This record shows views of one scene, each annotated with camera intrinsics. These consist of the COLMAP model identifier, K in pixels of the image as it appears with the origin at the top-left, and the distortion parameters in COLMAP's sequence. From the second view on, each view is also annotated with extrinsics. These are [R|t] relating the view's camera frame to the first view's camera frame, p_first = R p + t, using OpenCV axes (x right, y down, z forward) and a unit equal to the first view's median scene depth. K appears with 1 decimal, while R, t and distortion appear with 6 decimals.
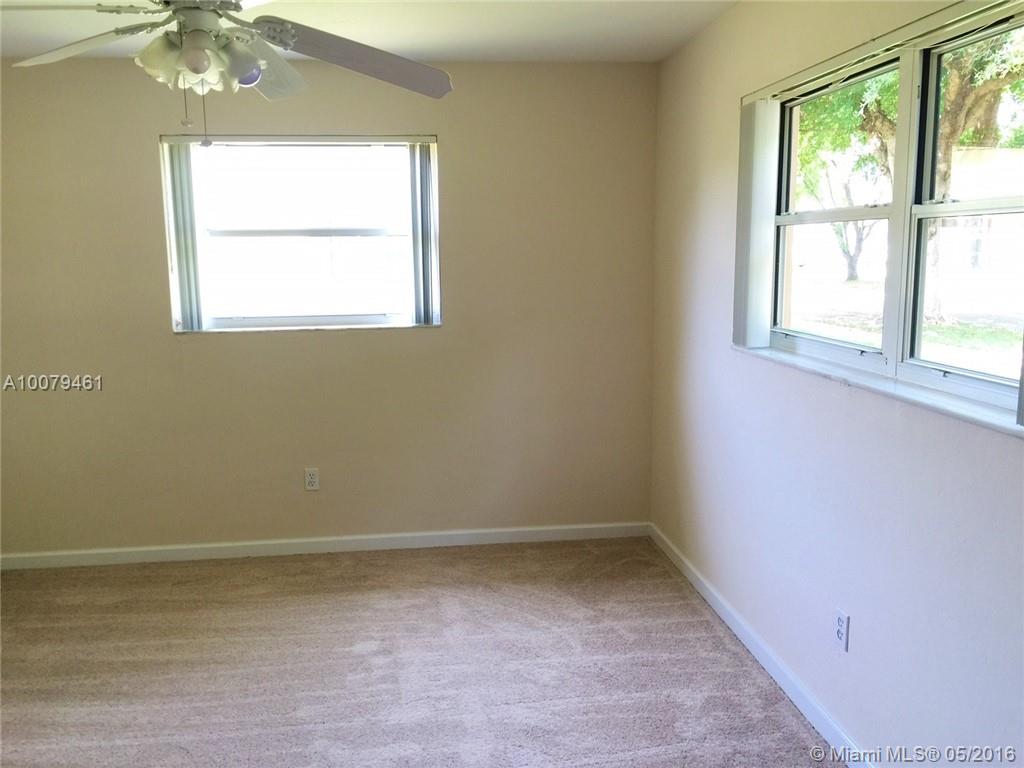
lens RADIAL K [[874.9, 0, 511.8], [0, 874.9, 387.1], [0, 0, 1]] dist [0.055929, -0.001933]
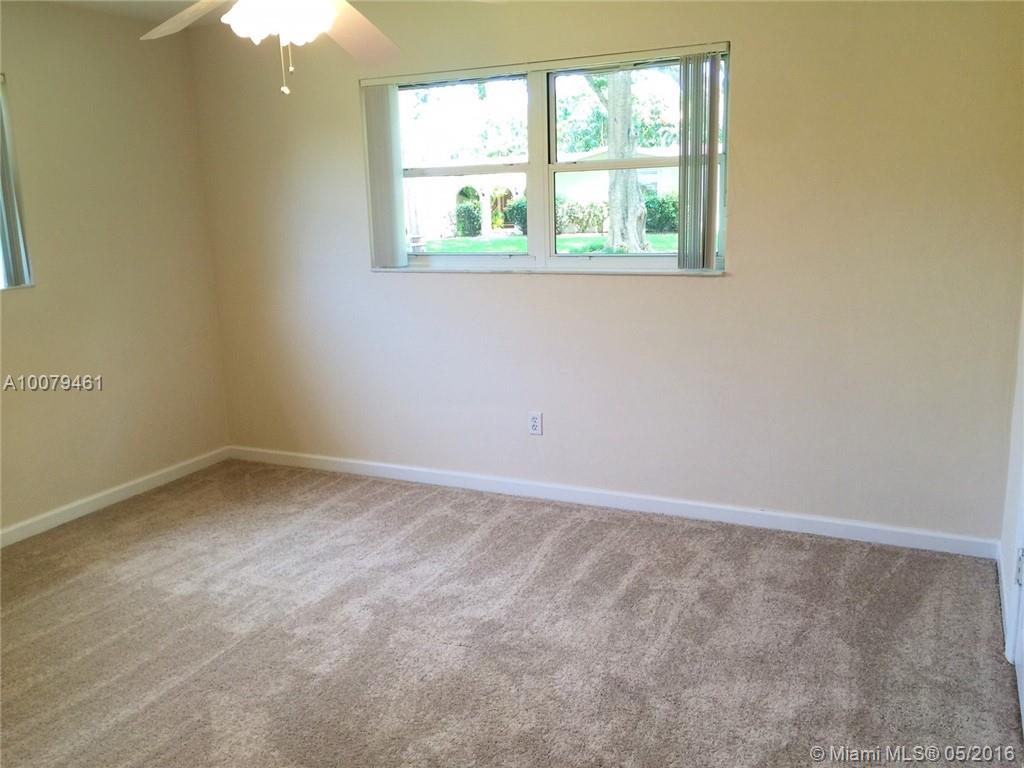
lens RADIAL K [[874.9, 0, 510.4], [0, 874.9, 382.1], [0, 0, 1]] dist [0.055929, -0.001933]
pose [[0.540801, -0.185716, 0.820393, -0.704002], [0.158279, 0.980367, 0.117593, -0.001194], [-0.826125, 0.066256, 0.559578, 0.086699]]
